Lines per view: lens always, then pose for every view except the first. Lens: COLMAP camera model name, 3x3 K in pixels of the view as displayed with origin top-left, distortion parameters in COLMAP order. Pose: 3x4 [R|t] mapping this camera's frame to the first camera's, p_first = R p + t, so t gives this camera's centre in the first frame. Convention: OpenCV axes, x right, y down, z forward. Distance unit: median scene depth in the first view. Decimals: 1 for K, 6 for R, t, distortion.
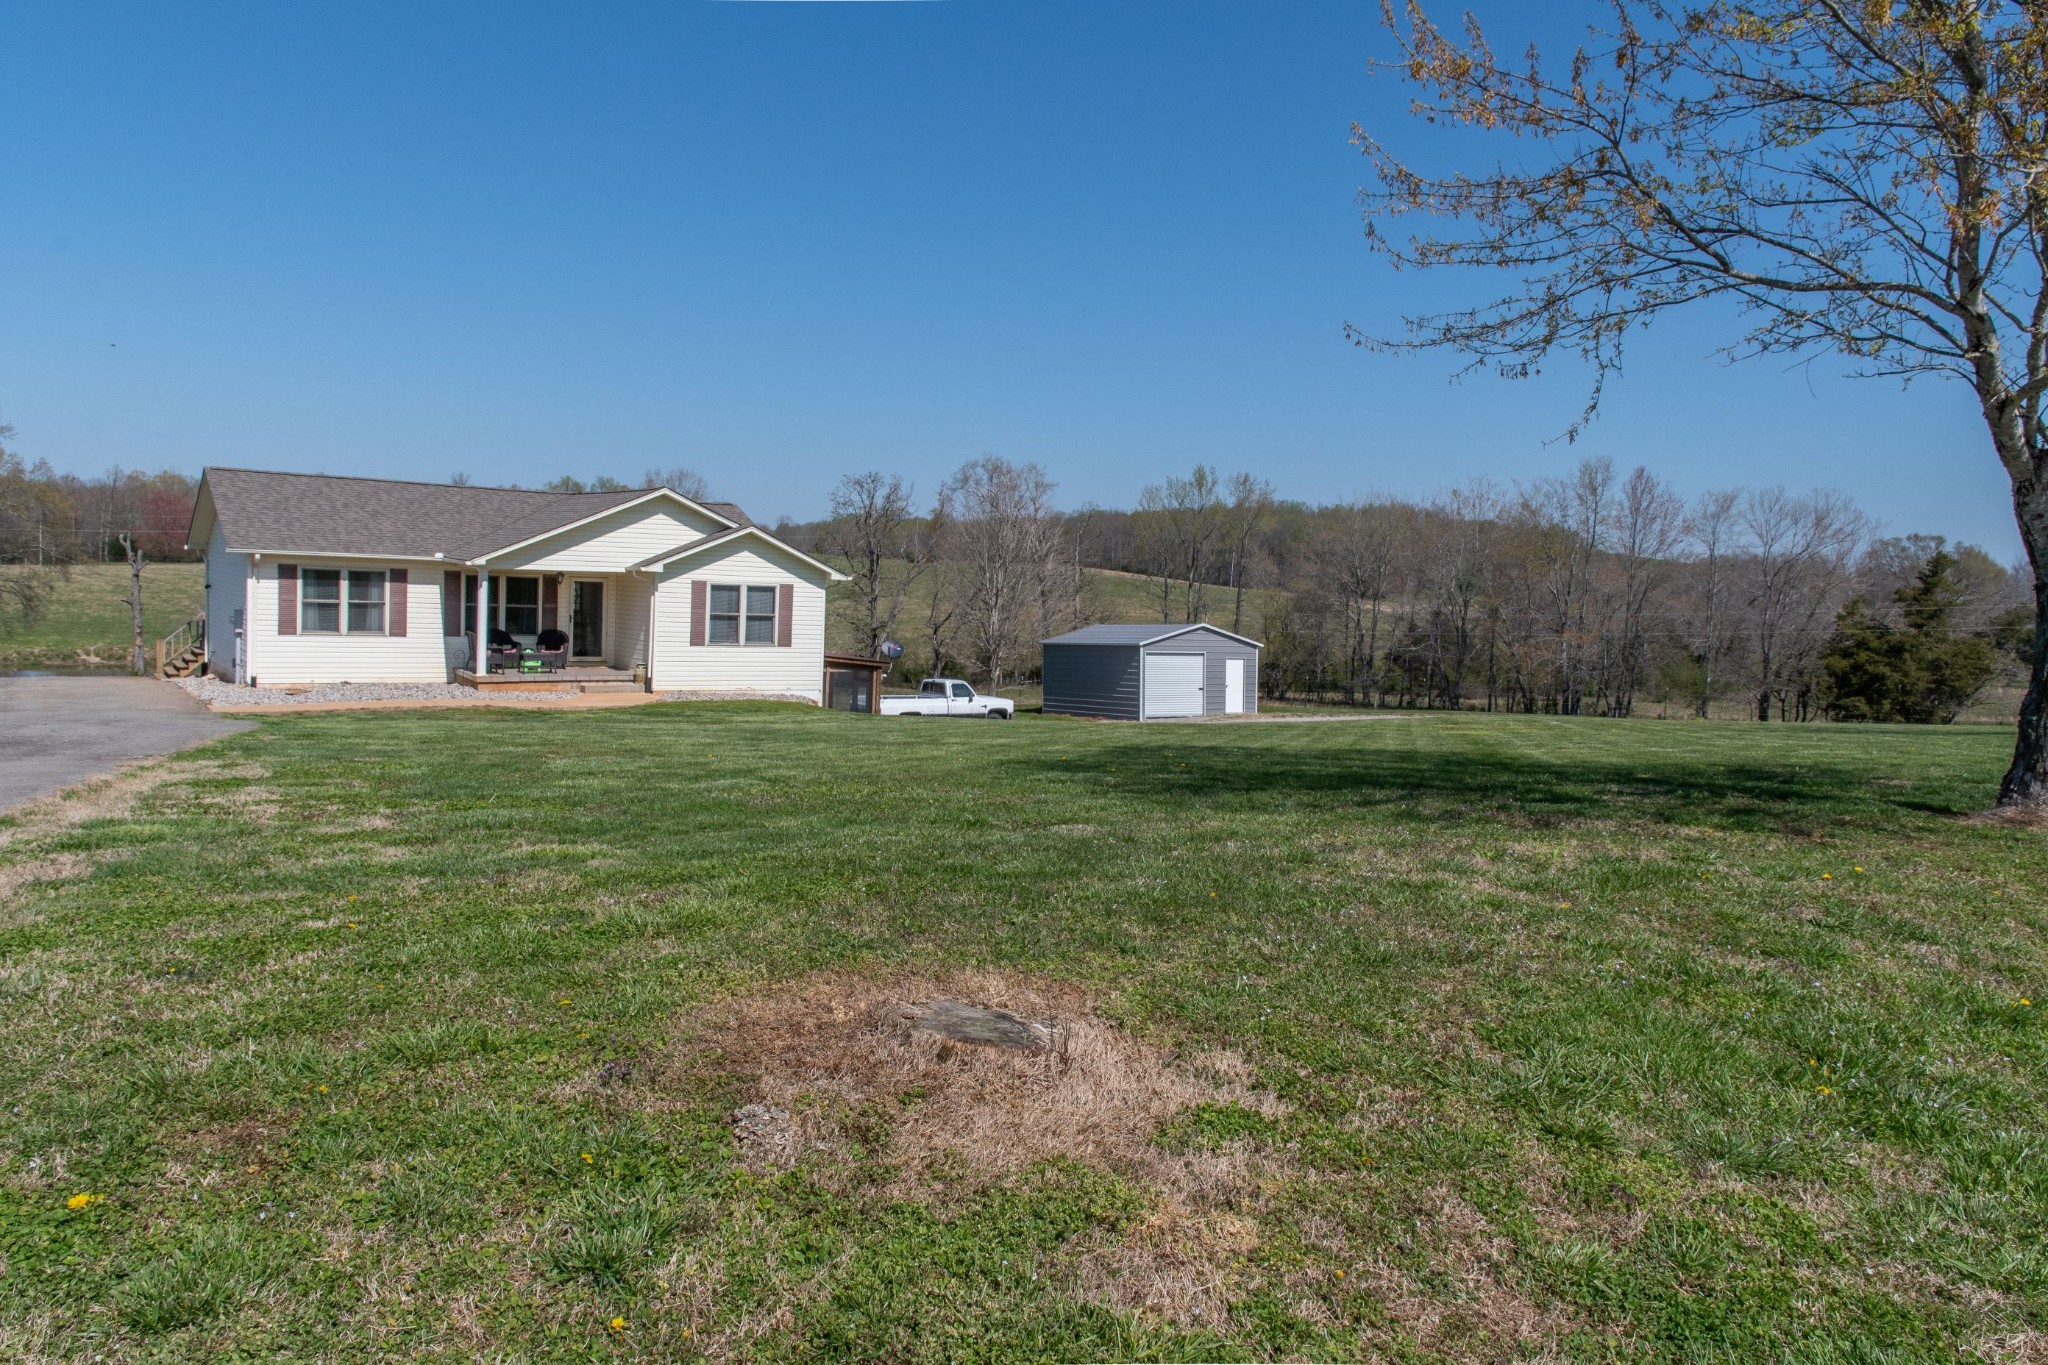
lens RADIAL K [[1477.9, 0, 1021.6], [0, 1477.9, 688.9], [0, 0, 1]] dist [0.047776, 0.000491]
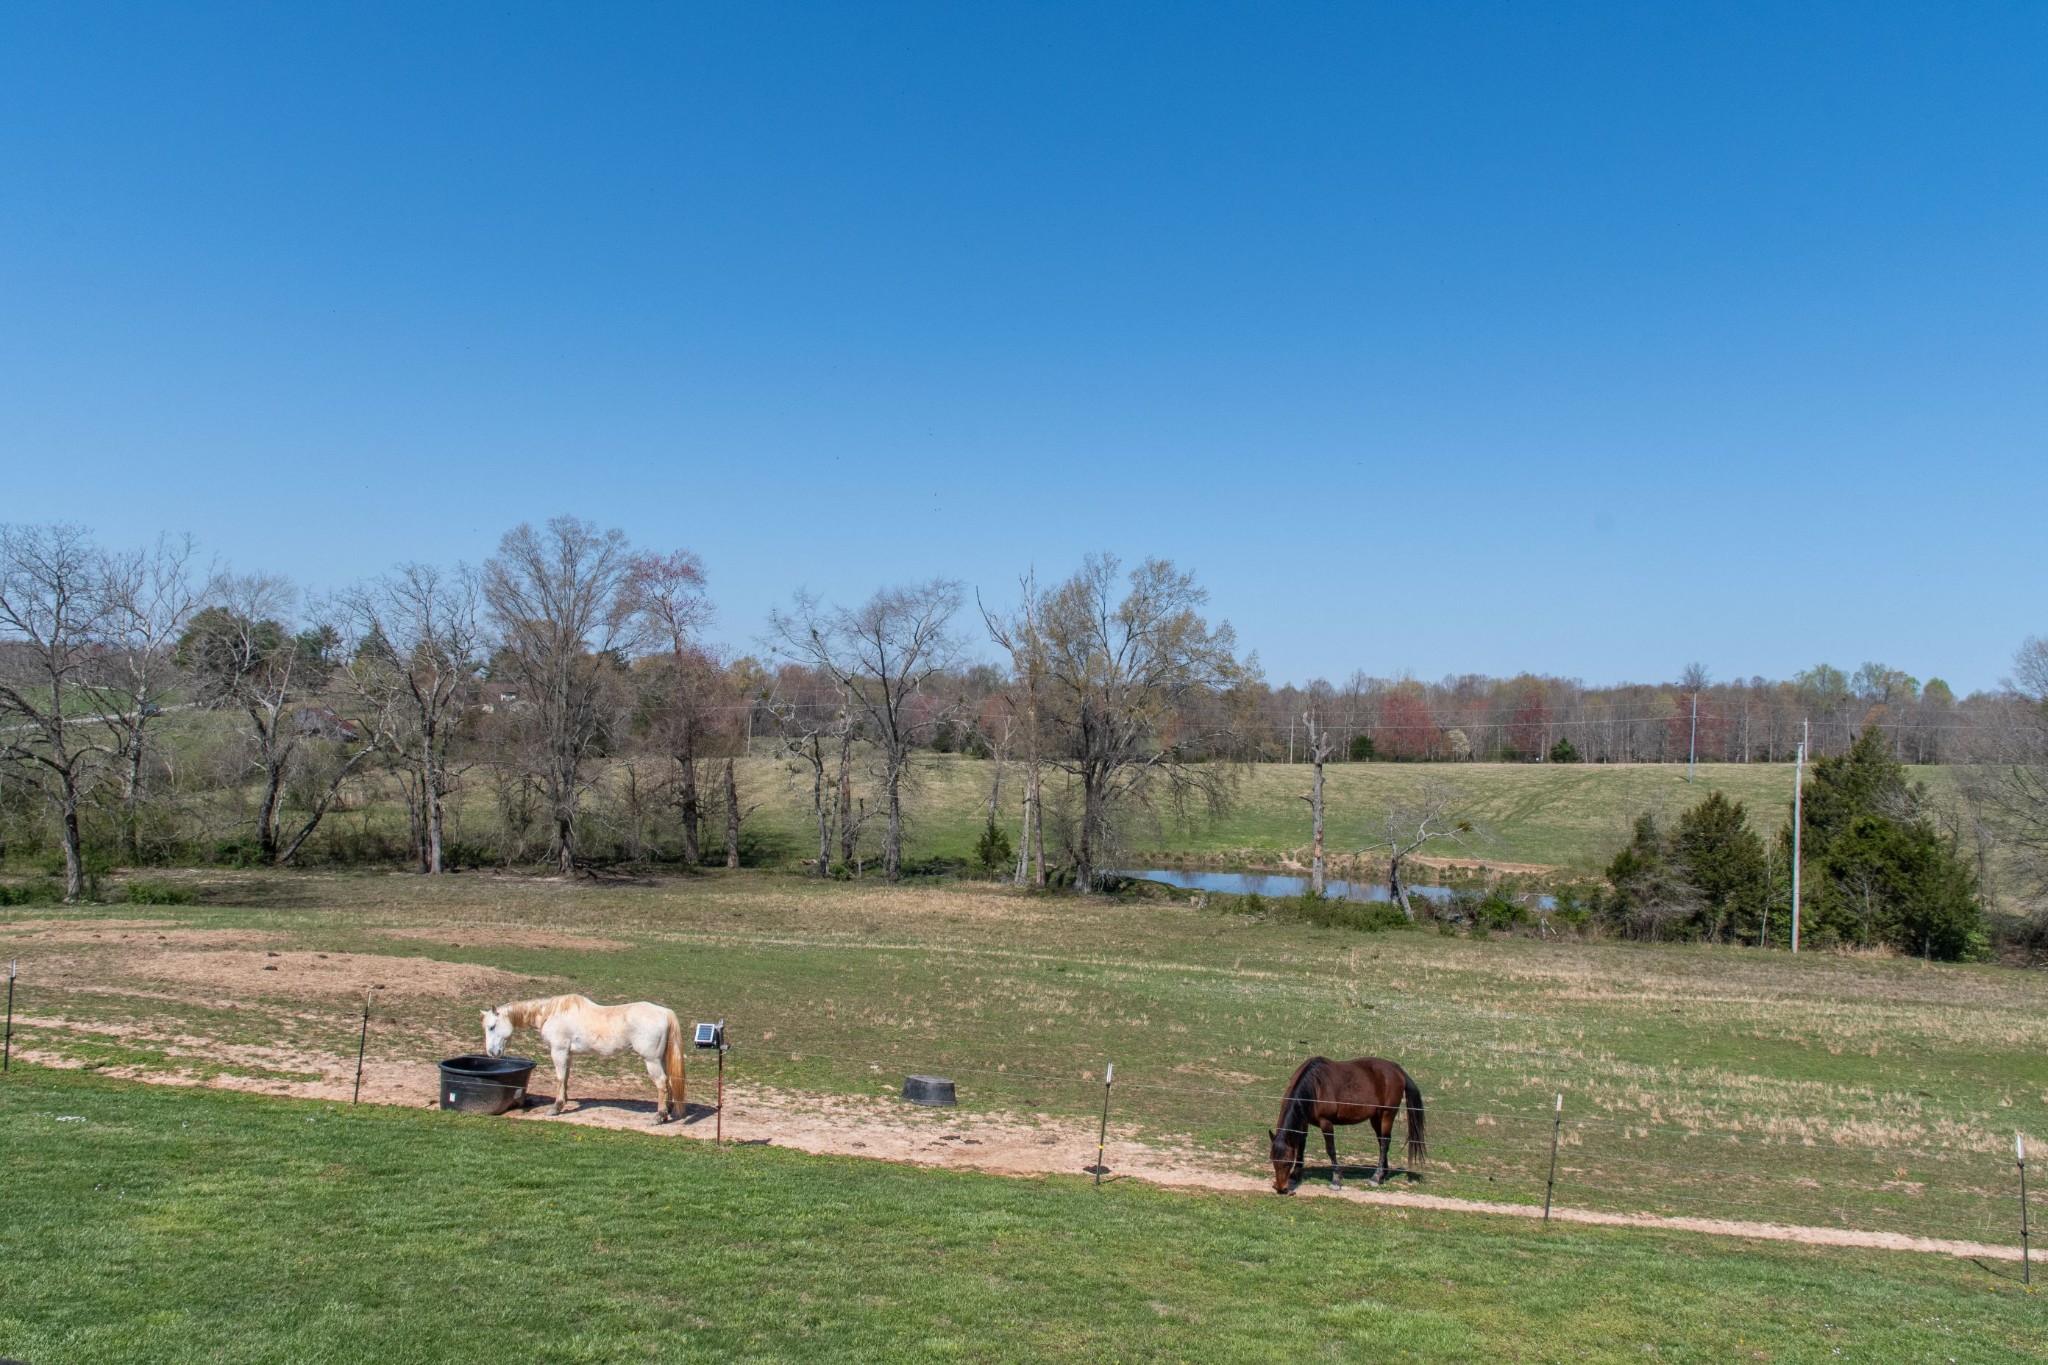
lens RADIAL K [[1460.4, 0, 1024.0], [0, 1460.4, 682.5], [0, 0, 1]] dist [0.044315, -0.003429]
pose [[0.713399, -0.033348, -0.699964, -0.539862], [-0.066179, 0.991197, -0.114672, -0.068429], [0.697626, 0.128130, 0.704911, 1.141845]]
